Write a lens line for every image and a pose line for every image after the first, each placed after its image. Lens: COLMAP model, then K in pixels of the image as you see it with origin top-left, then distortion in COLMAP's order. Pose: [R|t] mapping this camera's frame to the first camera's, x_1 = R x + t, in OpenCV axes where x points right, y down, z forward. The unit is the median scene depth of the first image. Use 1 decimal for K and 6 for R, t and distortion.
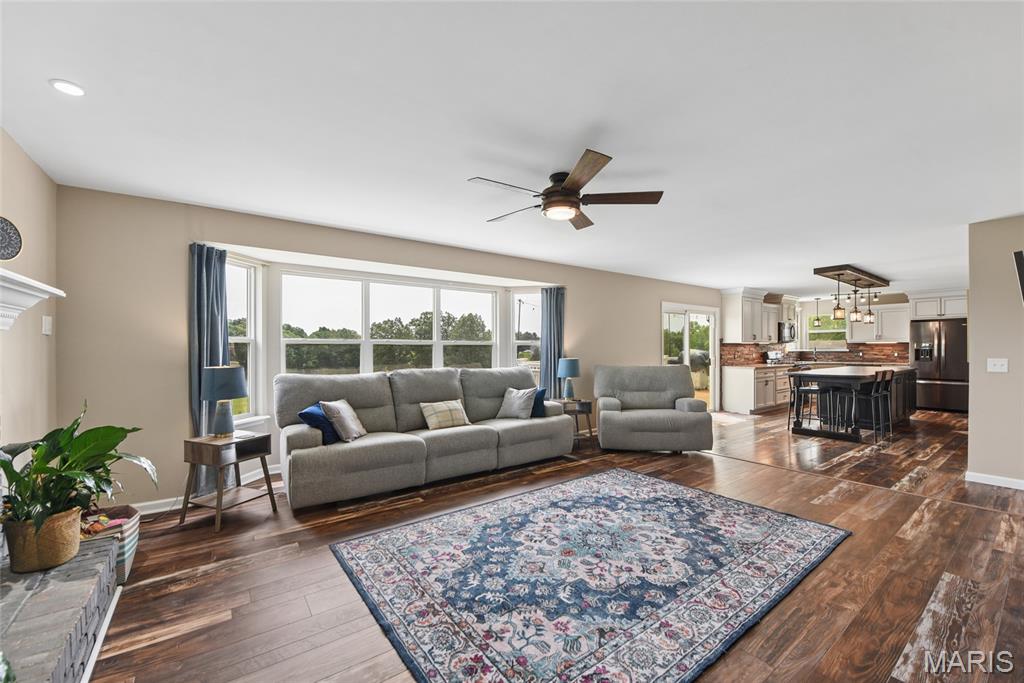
lens RADIAL K [[415.8, 0, 508.0], [0, 415.8, 345.3], [0, 0, 1]] dist [-0.019503, -0.001419]
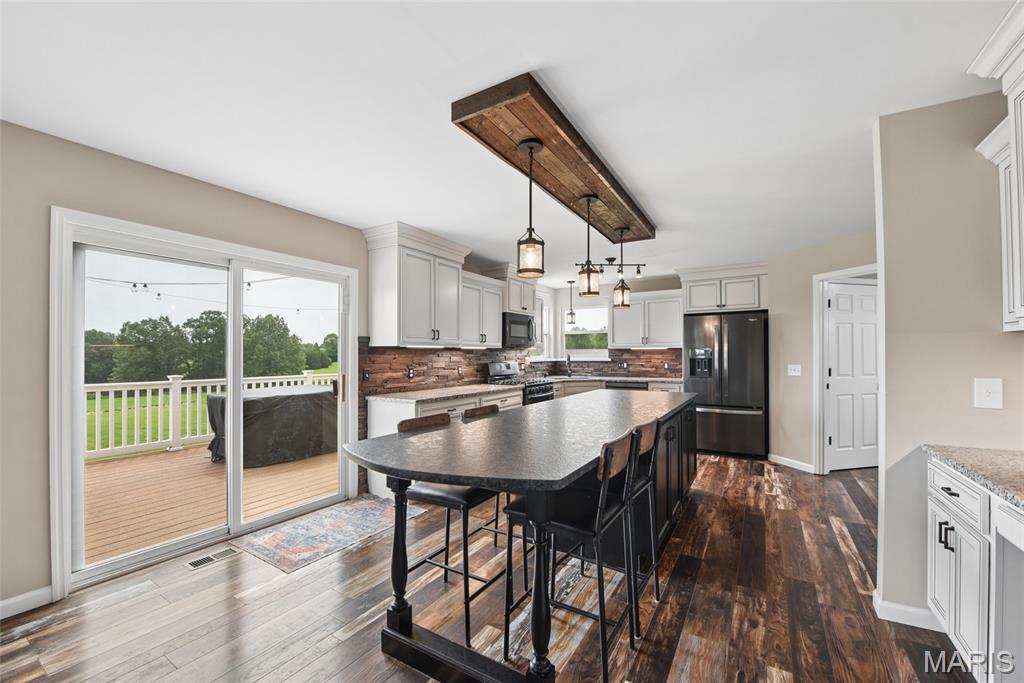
lens RADIAL K [[415.8, 0, 515.4], [0, 415.8, 345.8], [0, 0, 1]] dist [-0.019503, -0.001419]
pose [[0.918242, 0.009373, 0.395909, 0.458994], [-0.002553, 0.999839, -0.017751, 0.002085], [-0.396011, 0.015289, 0.918118, 0.477969]]
